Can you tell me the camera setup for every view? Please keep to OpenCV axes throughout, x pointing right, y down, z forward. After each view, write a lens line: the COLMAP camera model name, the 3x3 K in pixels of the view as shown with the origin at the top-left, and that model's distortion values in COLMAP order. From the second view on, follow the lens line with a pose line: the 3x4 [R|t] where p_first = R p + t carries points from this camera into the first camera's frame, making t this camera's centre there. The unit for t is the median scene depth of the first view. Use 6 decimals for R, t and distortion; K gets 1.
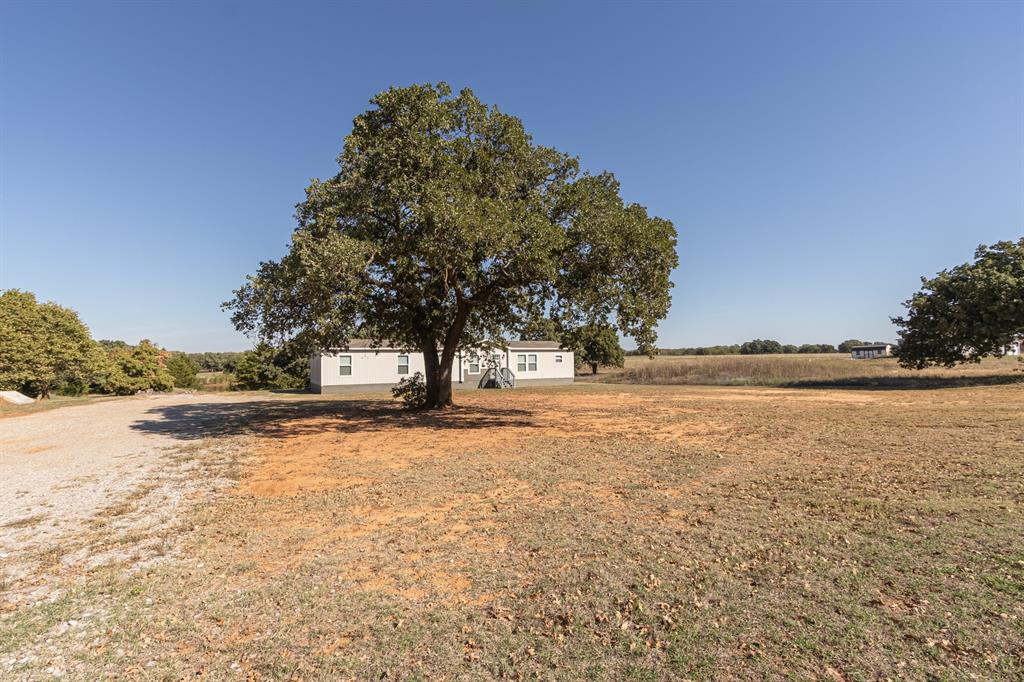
lens RADIAL K [[468.3, 0, 508.2], [0, 468.3, 340.9], [0, 0, 1]] dist [0.004922, 0.000111]
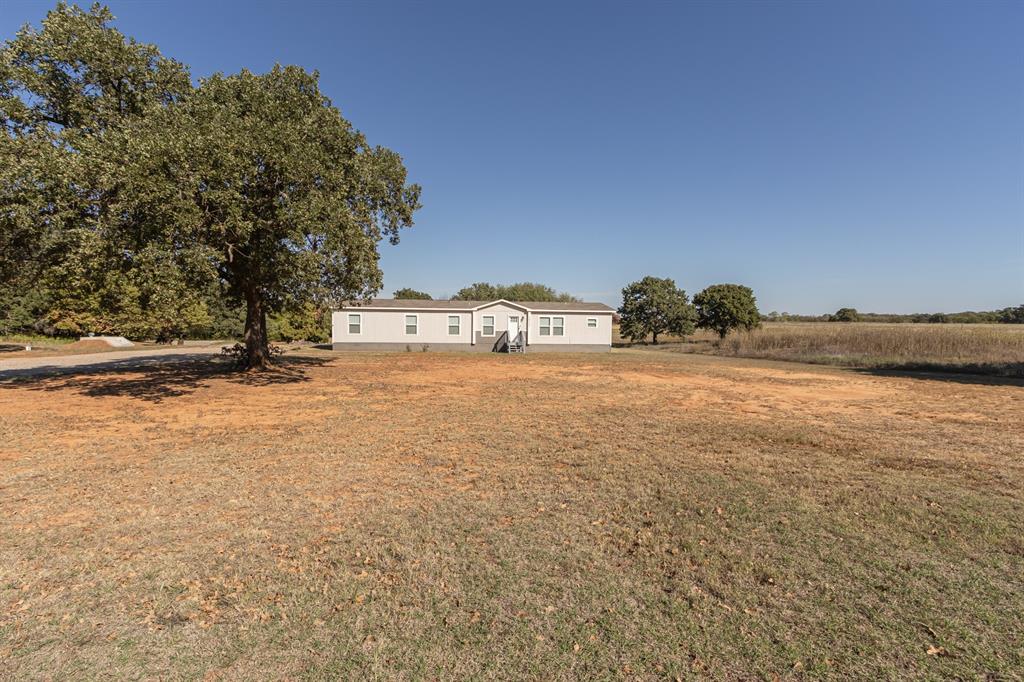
lens RADIAL K [[463.1, 0, 512.0], [0, 463.1, 341.0], [0, 0, 1]] dist [0.002483, 0.000147]
pose [[0.934058, 0.038414, -0.355049, 0.287063], [-0.008602, 0.996330, 0.085167, -0.000696], [0.357017, -0.076497, 0.930960, 0.131365]]
